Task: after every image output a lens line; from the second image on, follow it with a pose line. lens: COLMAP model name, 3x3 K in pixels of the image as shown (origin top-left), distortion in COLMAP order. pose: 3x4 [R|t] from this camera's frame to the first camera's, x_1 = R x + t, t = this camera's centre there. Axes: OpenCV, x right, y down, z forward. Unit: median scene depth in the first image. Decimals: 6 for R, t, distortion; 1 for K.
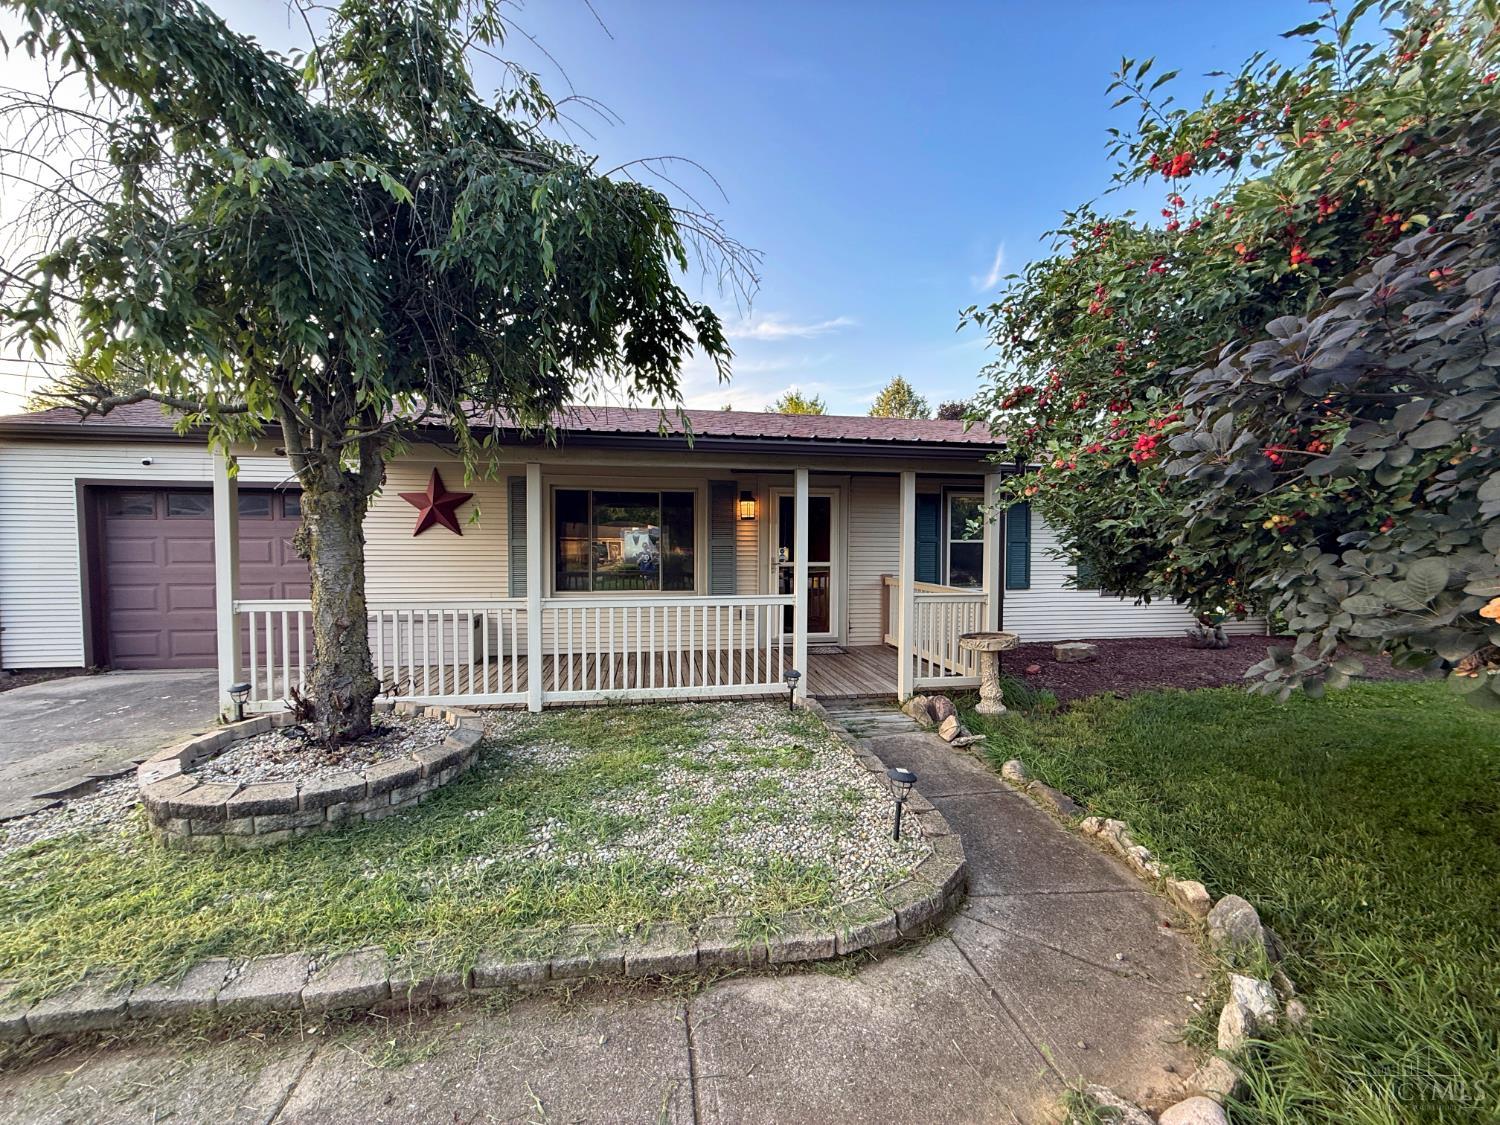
lens RADIAL K [[593.7, 0, 744.7], [0, 593.7, 560.2], [0, 0, 1]] dist [0.000287, -0.000092]
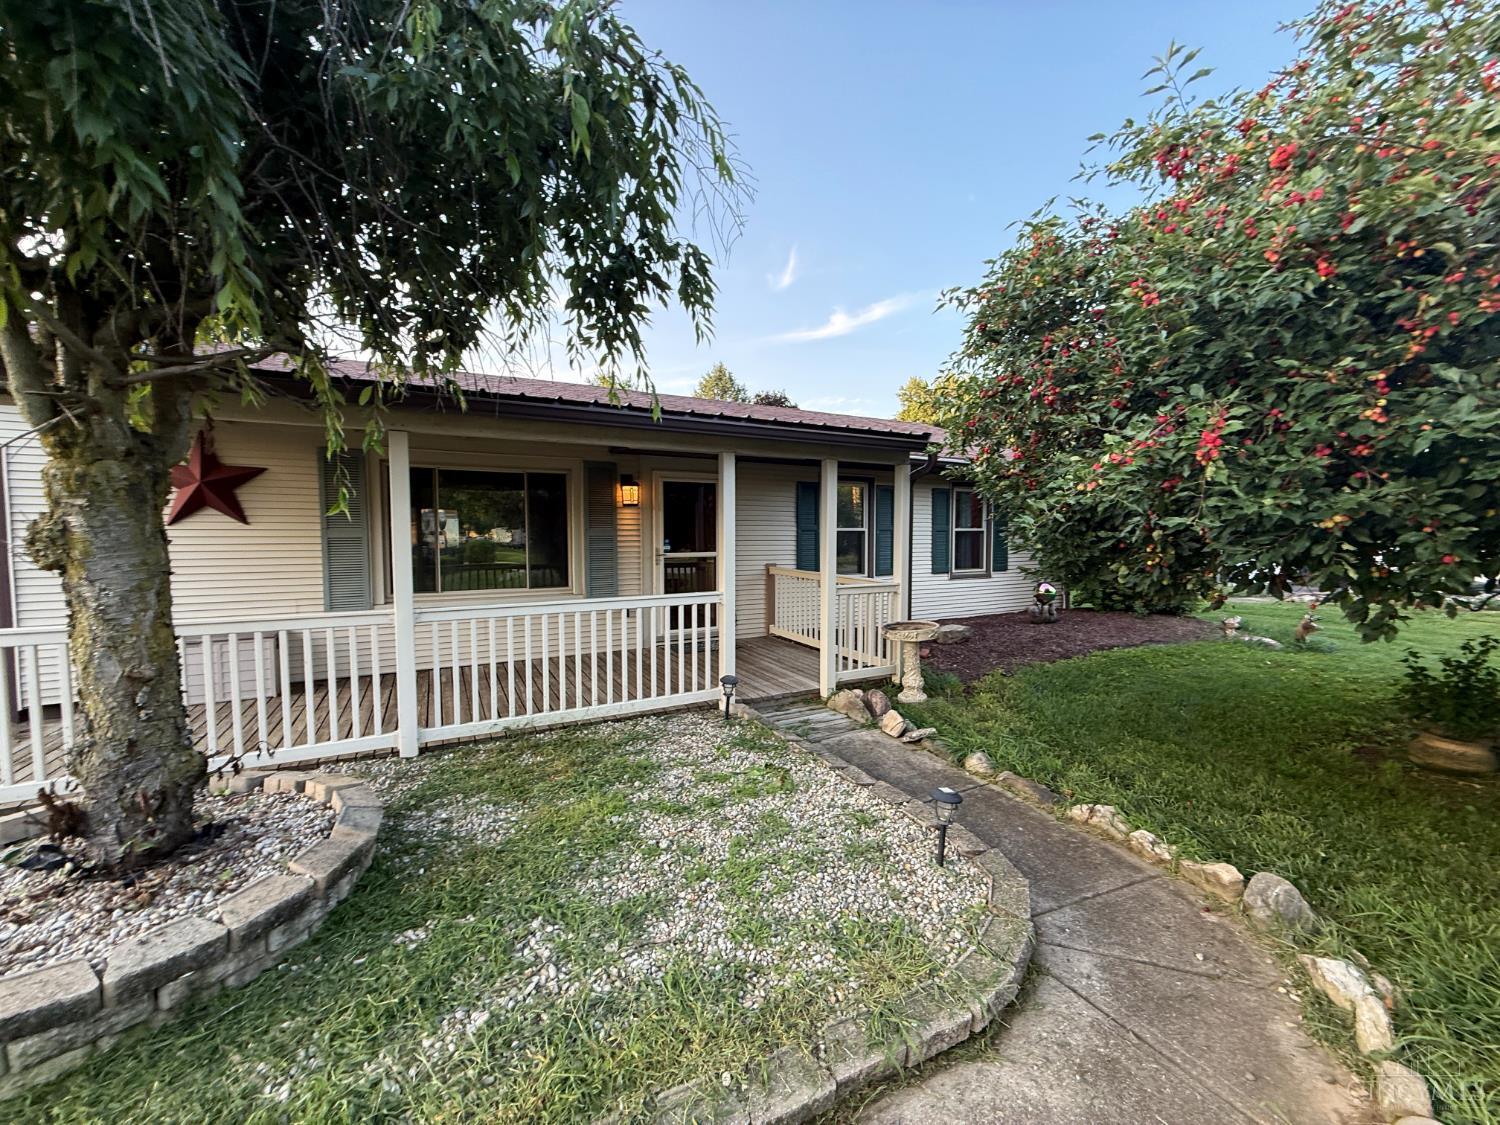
lens RADIAL K [[593.7, 0, 743.8], [0, 593.7, 561.5], [0, 0, 1]] dist [0.000287, -0.000092]
pose [[0.948711, -0.019430, 0.315547, -0.246809], [0.010521, 0.999497, 0.029912, -0.021326], [-0.315969, -0.025058, 0.948438, 0.193812]]
